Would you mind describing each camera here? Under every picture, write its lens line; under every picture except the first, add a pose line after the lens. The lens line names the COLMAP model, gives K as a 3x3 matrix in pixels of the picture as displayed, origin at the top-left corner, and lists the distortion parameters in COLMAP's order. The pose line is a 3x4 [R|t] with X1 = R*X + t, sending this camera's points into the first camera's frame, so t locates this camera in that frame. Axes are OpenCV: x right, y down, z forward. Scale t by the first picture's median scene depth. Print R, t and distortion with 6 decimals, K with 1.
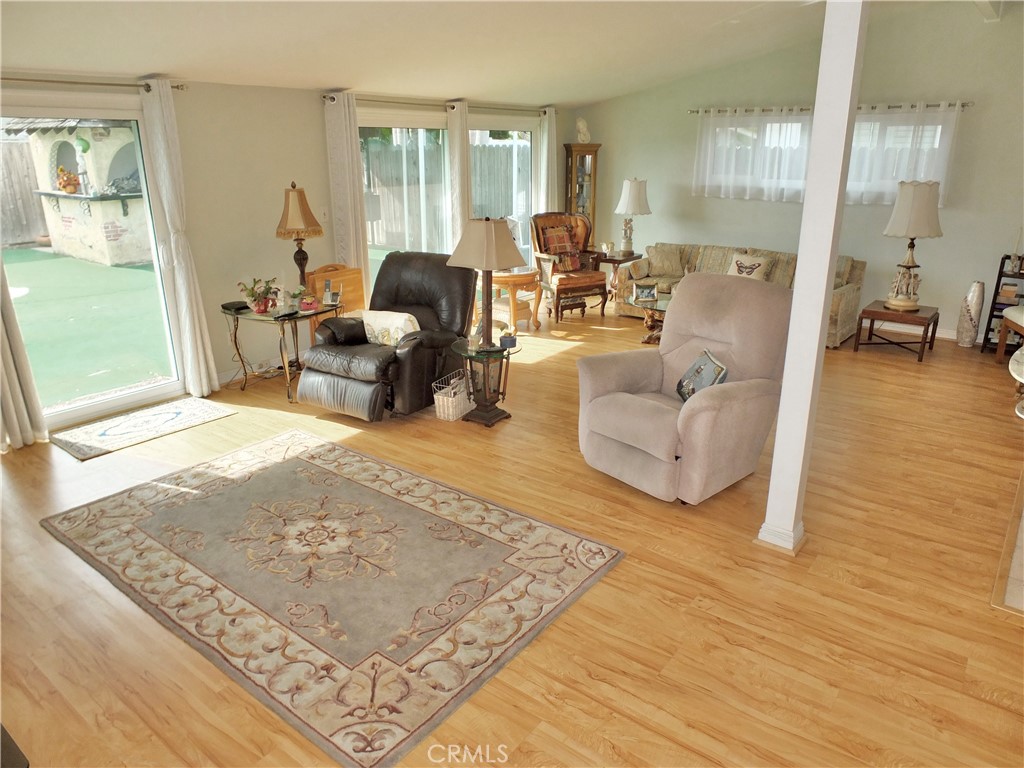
lens RADIAL K [[715.7, 0, 512.9], [0, 715.7, 382.3], [0, 0, 1]] dist [-0.041969, 0.012876]
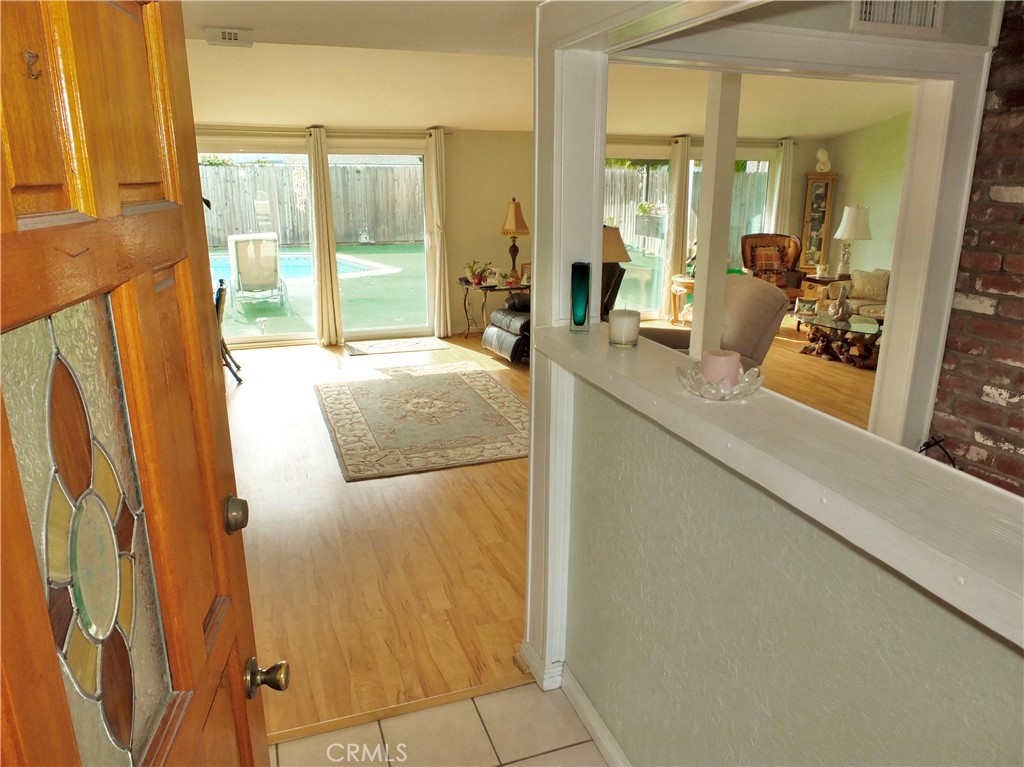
lens RADIAL K [[715.7, 0, 493.5], [0, 715.7, 393.8], [0, 0, 1]] dist [-0.041969, 0.012876]
pose [[0.836477, 0.164195, -0.522825, 0.522749], [-0.172694, 0.984427, 0.032867, 0.075414], [0.520080, 0.062797, 0.851806, -0.247969]]
